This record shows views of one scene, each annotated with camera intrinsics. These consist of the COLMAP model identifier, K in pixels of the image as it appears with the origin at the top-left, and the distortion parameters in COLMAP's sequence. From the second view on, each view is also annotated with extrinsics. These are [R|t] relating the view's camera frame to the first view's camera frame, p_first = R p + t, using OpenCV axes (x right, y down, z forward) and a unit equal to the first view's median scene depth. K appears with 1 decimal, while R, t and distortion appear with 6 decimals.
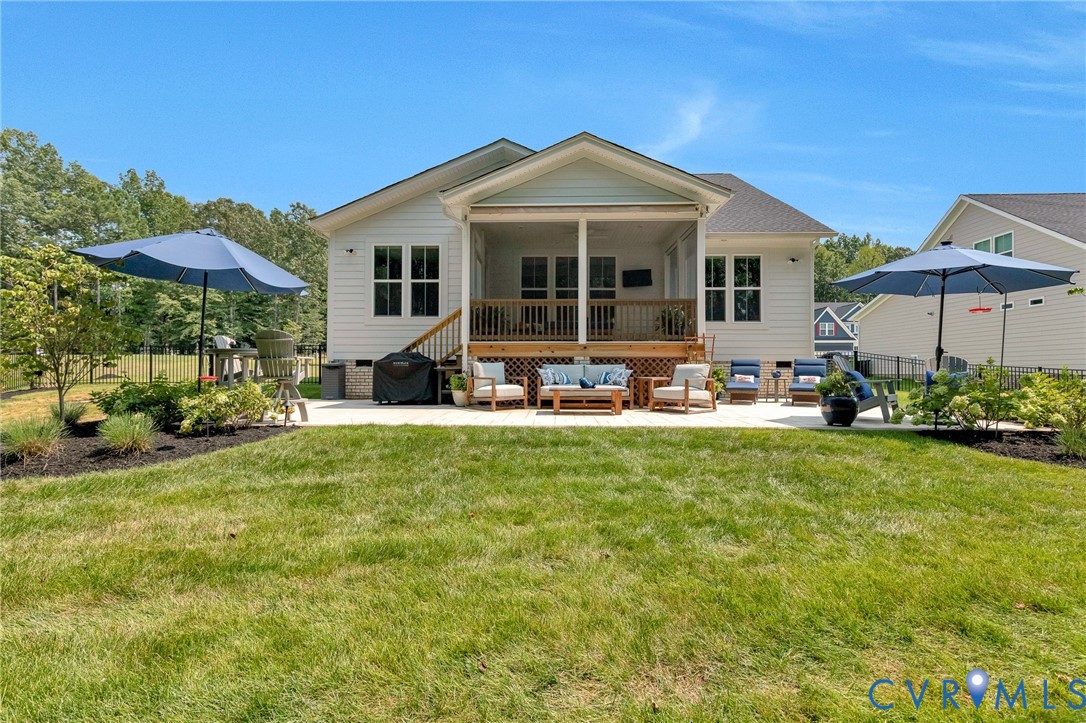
lens RADIAL K [[503.7, 0, 542.0], [0, 503.7, 374.0], [0, 0, 1]] dist [0.001847, 0.000333]
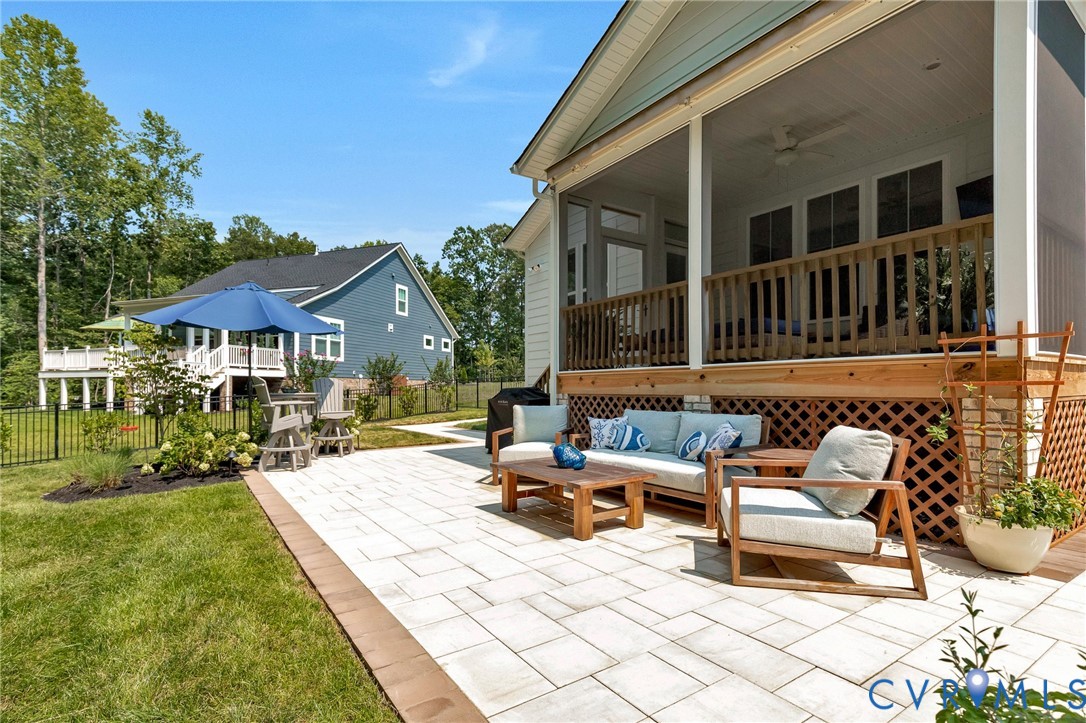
lens RADIAL K [[524.8, 0, 538.5], [0, 524.8, 379.6], [0, 0, 1]] dist [0.001486, 0.000624]
pose [[0.587566, -0.017025, -0.808997, 0.401387], [0.008053, 0.999852, -0.015193, -0.043383], [0.809136, 0.002412, 0.587616, 0.572152]]
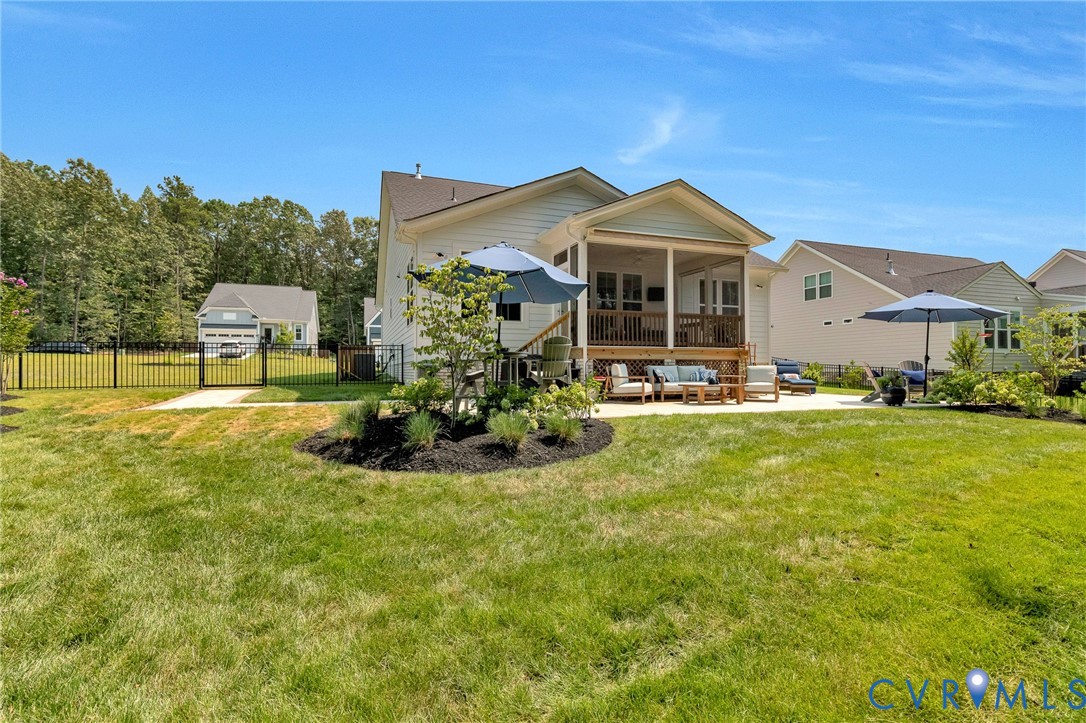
lens RADIAL K [[503.7, 0, 542.0], [0, 503.7, 374.0], [0, 0, 1]] dist [0.001847, 0.000333]
pose [[0.931091, -0.006150, 0.364736, -0.660836], [0.005465, 0.999981, 0.002911, -0.003644], [-0.364747, -0.000717, 0.931106, -0.034344]]
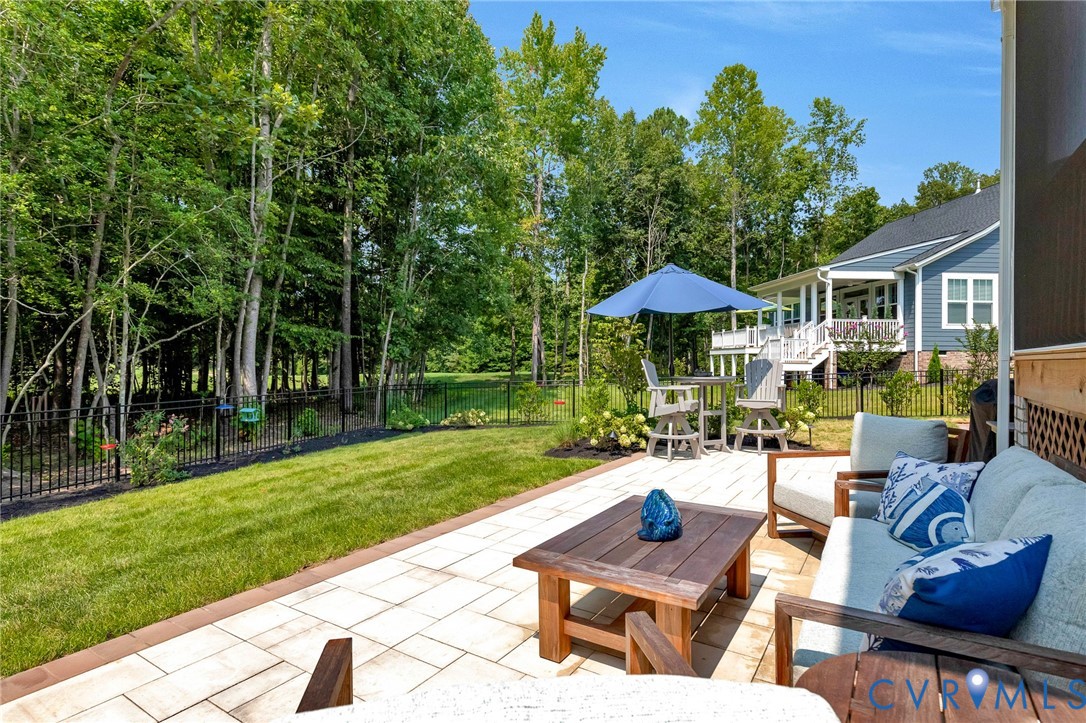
lens RADIAL K [[542.8, 0, 543.0], [0, 542.8, 361.5], [0, 0, 1]] dist [0.003617, 0.000210]
pose [[-0.517682, -0.001711, -0.855571, 0.309411], [0.001352, 0.999995, -0.002817, -0.059044], [0.855572, -0.002615, -0.517677, 0.949483]]
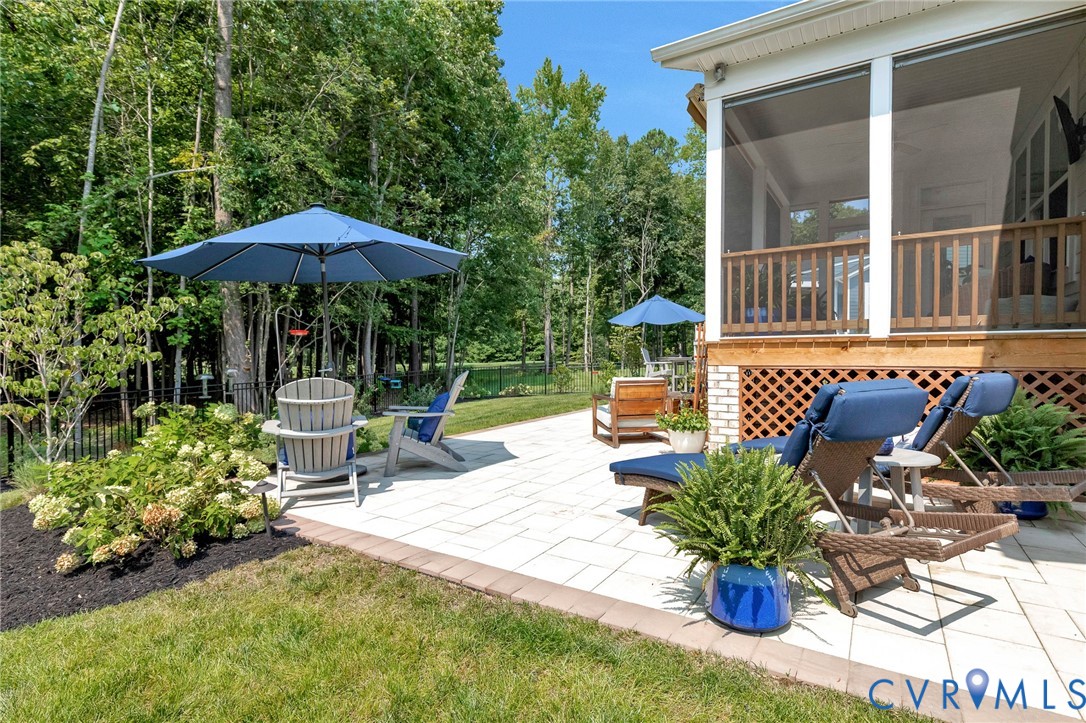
lens RADIAL K [[526.5, 0, 543.0], [0, 526.5, 361.5], [0, 0, 1]] dist [-0.001266, -0.000059]
pose [[-0.510535, 0.015831, -0.859711, 0.879881], [0.006600, 0.999873, 0.014493, -0.050246], [0.859832, 0.001725, -0.510575, 1.148422]]
